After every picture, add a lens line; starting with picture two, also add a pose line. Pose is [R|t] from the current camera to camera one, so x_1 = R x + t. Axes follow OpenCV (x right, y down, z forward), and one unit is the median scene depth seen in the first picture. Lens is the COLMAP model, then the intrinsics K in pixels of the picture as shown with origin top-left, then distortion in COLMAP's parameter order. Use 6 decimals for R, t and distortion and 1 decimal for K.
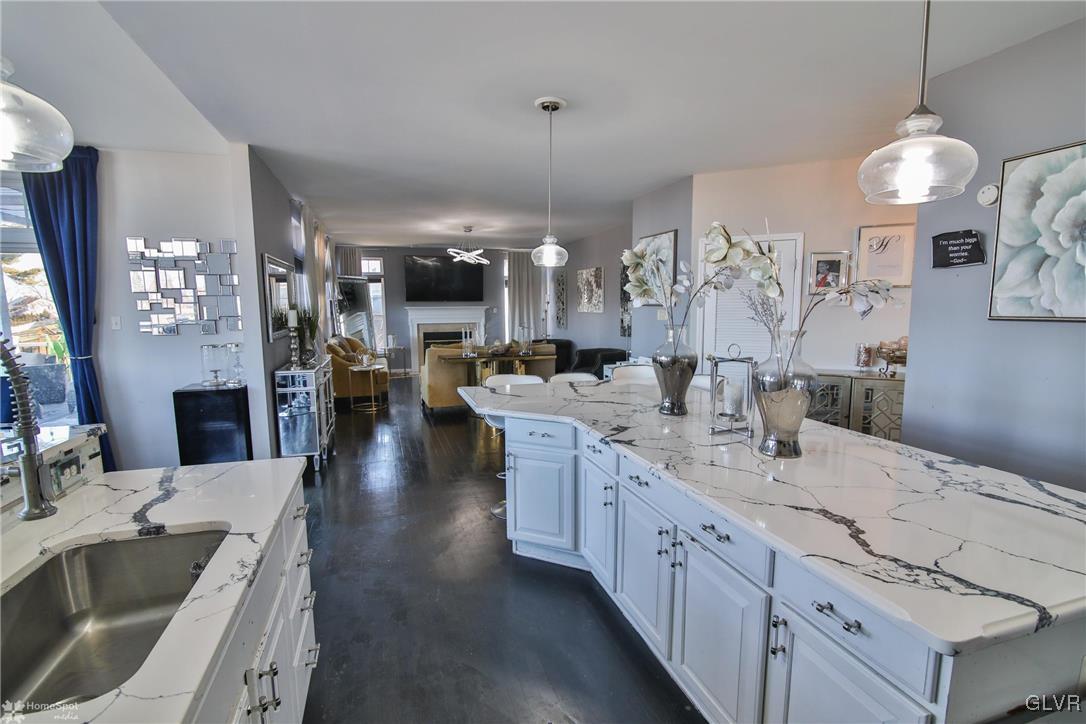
lens RADIAL K [[523.7, 0, 542.8], [0, 523.7, 362.6], [0, 0, 1]] dist [-0.025926, 0.001236]
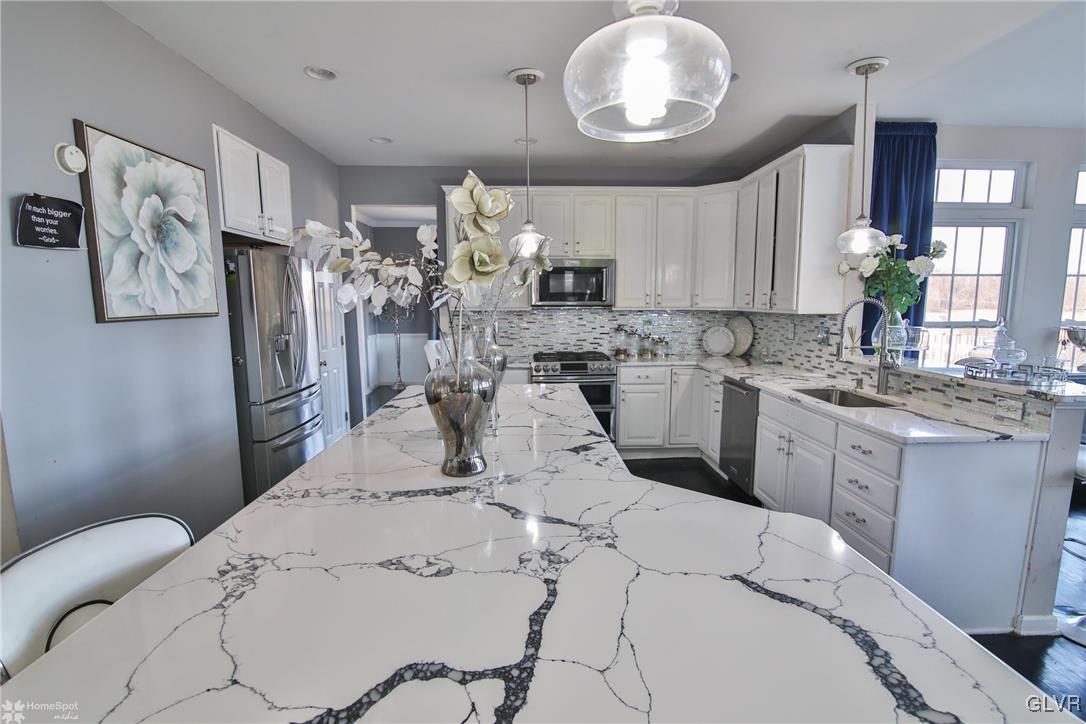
lens RADIAL K [[523.7, 0, 547.0], [0, 523.7, 367.6], [0, 0, 1]] dist [-0.025926, 0.001236]
pose [[-0.964349, -0.025298, 0.263422, -0.016415], [0.037483, 0.972326, 0.230600, -0.194246], [-0.261966, 0.232253, -0.936714, 1.774632]]
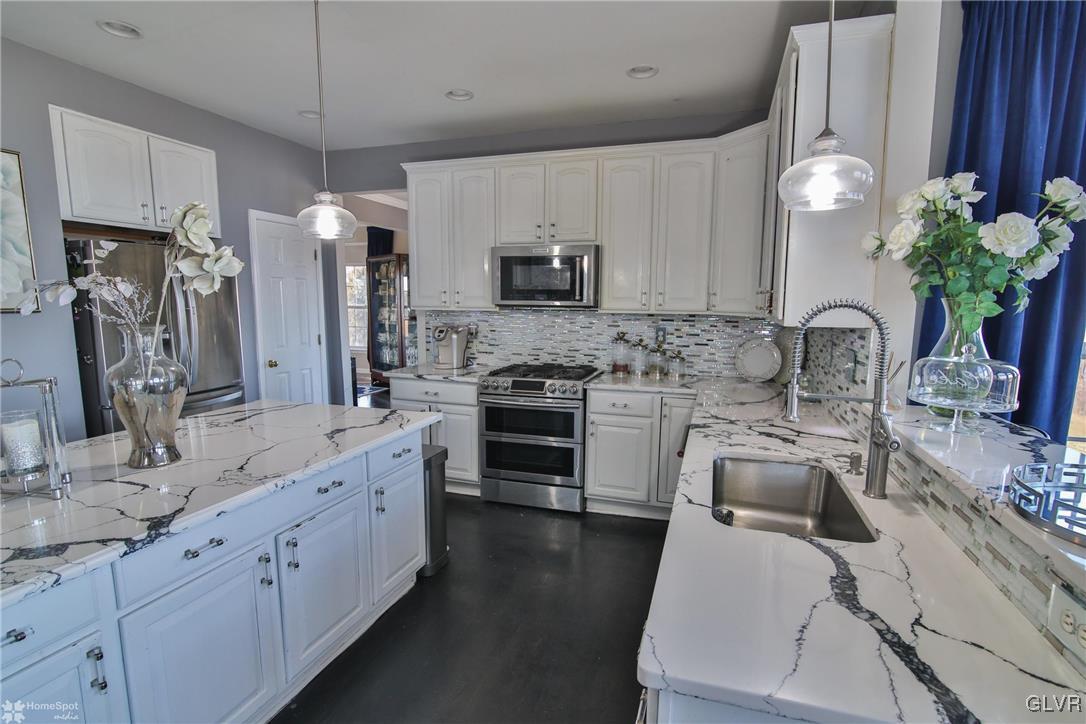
lens RADIAL K [[523.7, 0, 545.6], [0, 523.7, 369.5], [0, 0, 1]] dist [-0.025926, 0.001236]
pose [[-0.815549, -0.079205, 0.573241, -0.497709], [0.059523, 0.973854, 0.219240, -0.115612], [-0.575618, 0.212922, -0.789511, 1.073928]]
